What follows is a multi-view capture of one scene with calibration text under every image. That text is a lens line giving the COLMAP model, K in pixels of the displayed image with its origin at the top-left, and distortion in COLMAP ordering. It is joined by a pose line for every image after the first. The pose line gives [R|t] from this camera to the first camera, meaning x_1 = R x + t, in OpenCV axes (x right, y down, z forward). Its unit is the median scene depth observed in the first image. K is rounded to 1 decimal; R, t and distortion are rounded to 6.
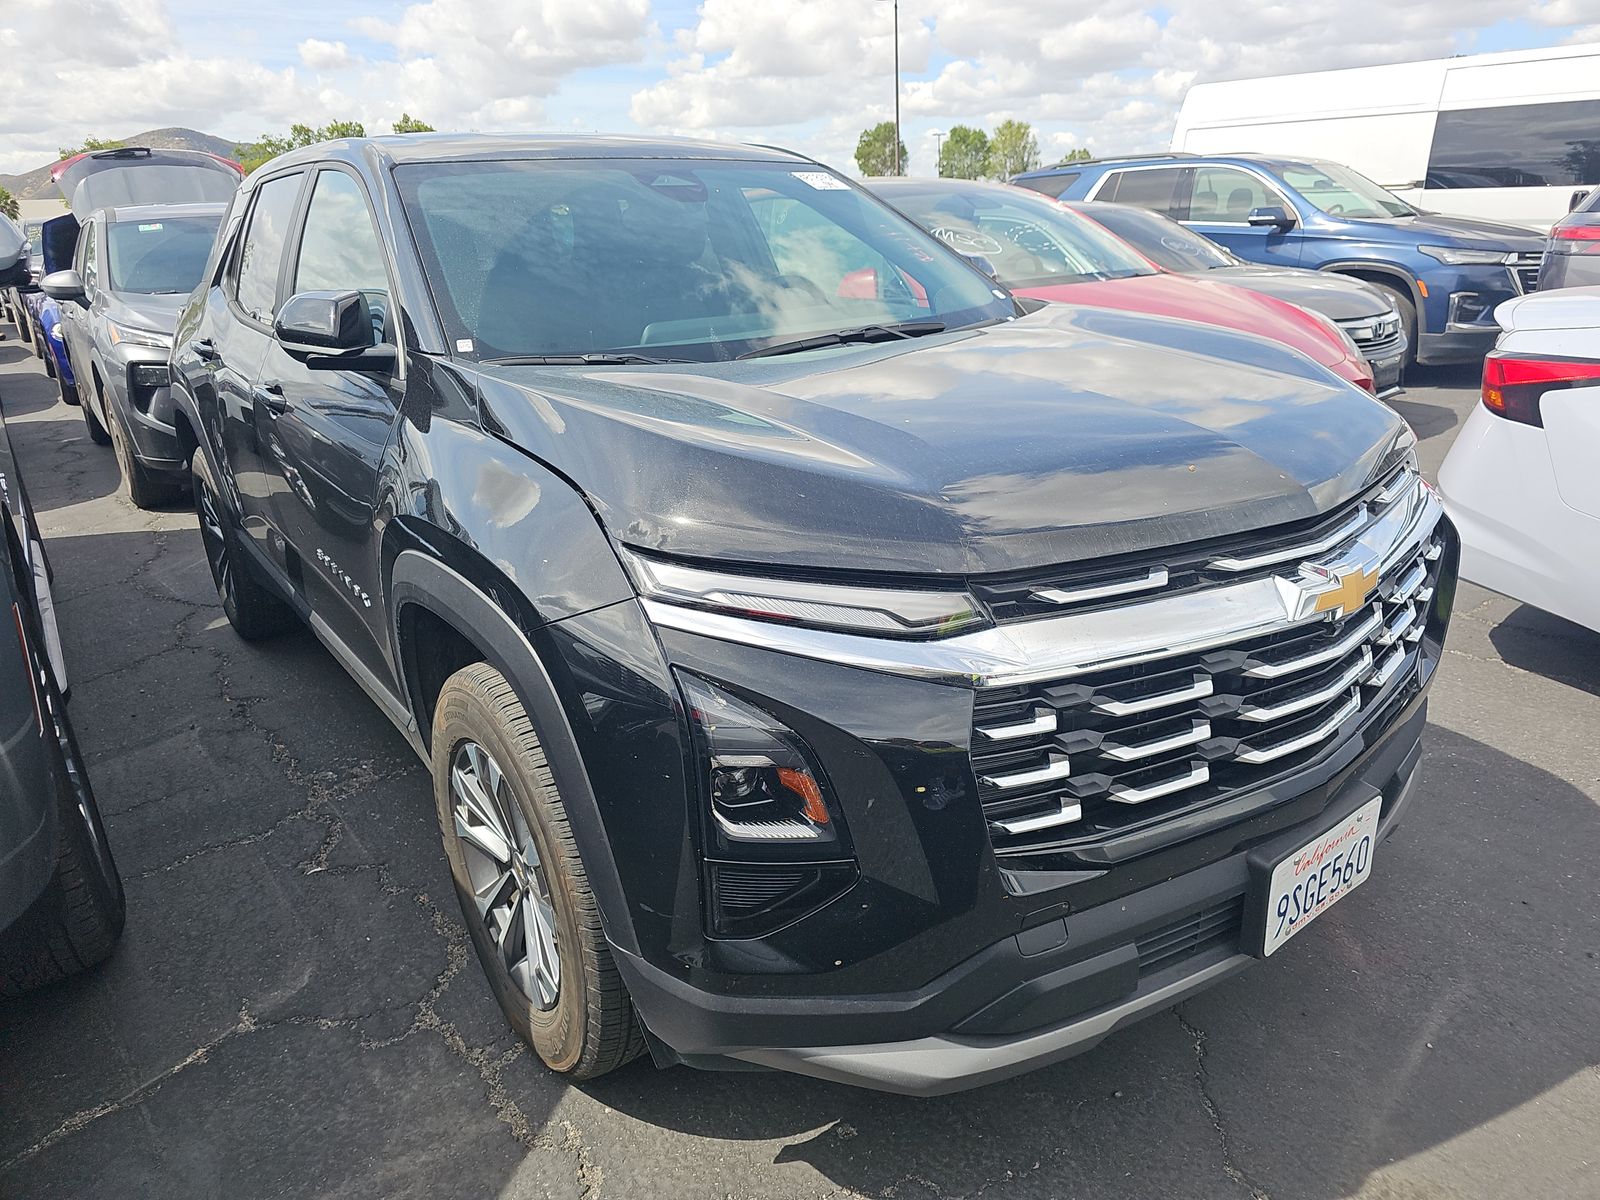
lens RADIAL K [[1073.3, 0, 800.0], [0, 1073.3, 600.0], [0, 0, 1]] dist [0.033031, -0.003207]
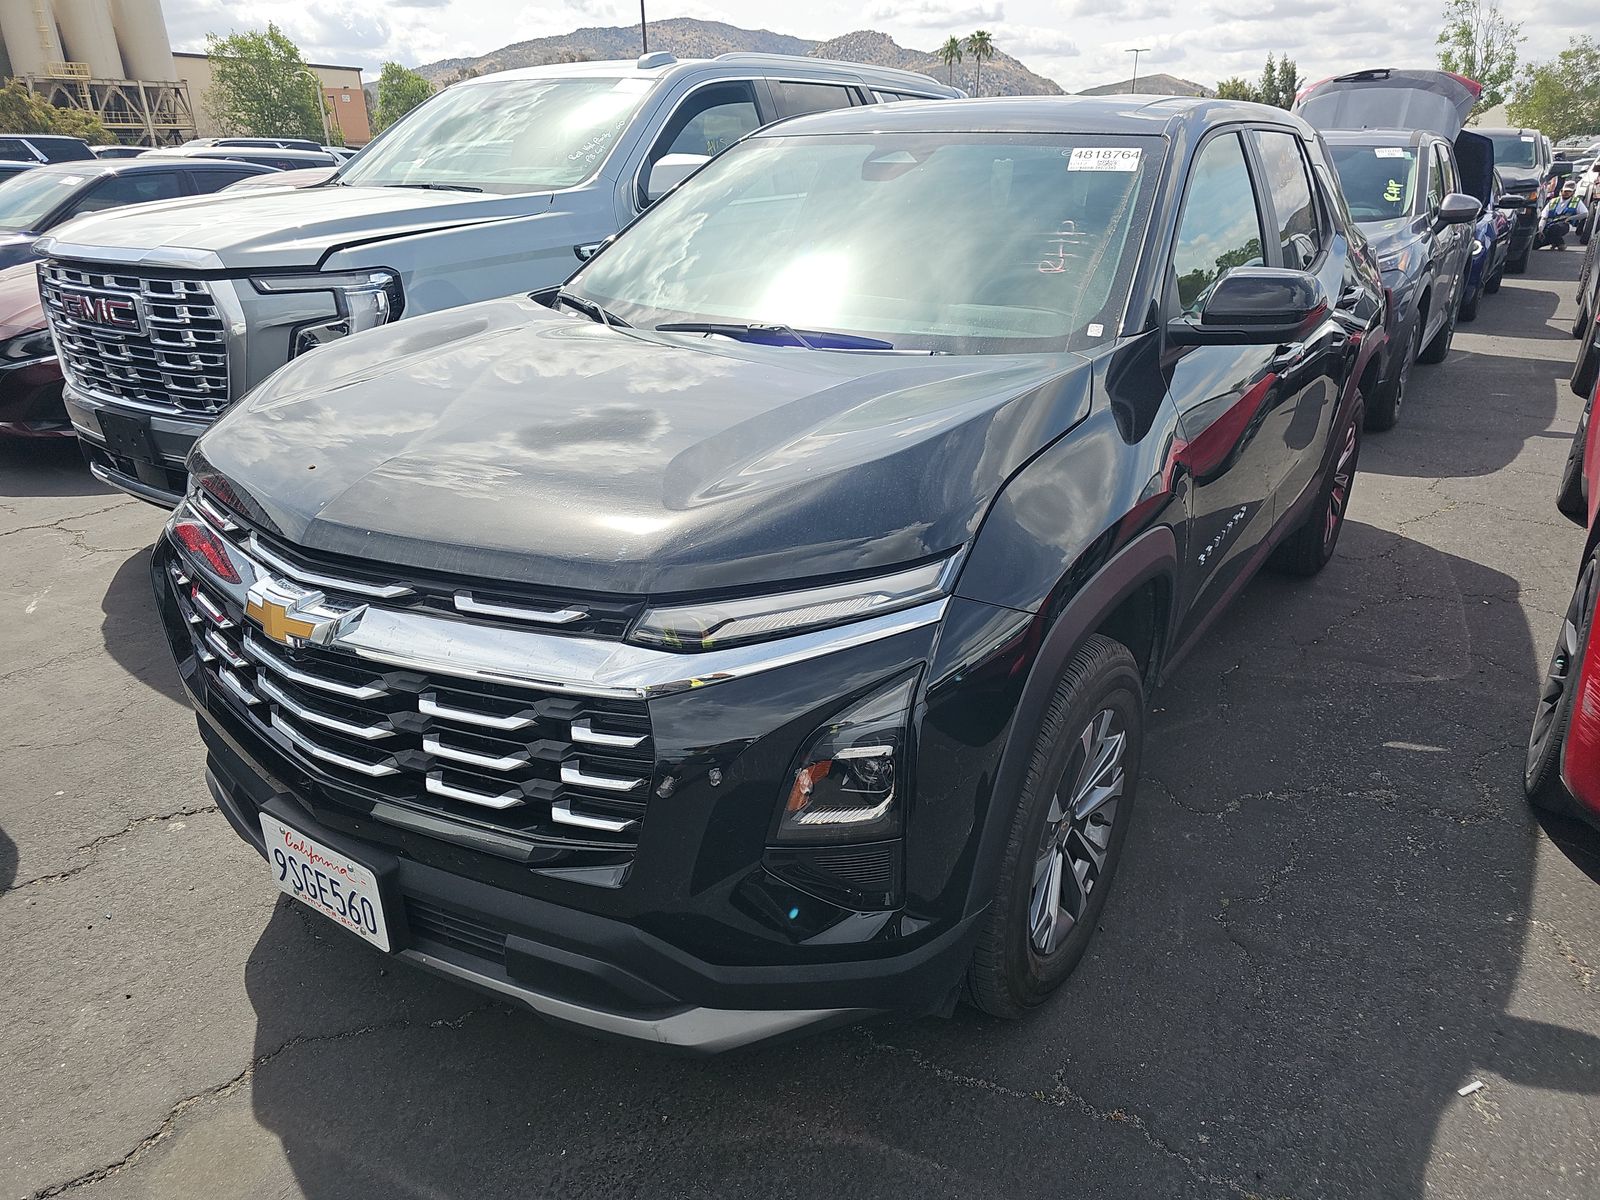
lens RADIAL K [[1073.3, 0, 800.0], [0, 1073.3, 600.0], [0, 0, 1]] dist [0.033031, -0.003207]
pose [[0.553210, 0.230736, -0.800450, 1.303425], [-0.177520, 0.971458, 0.157342, -0.241065], [0.813907, 0.055052, 0.578380, 0.610287]]
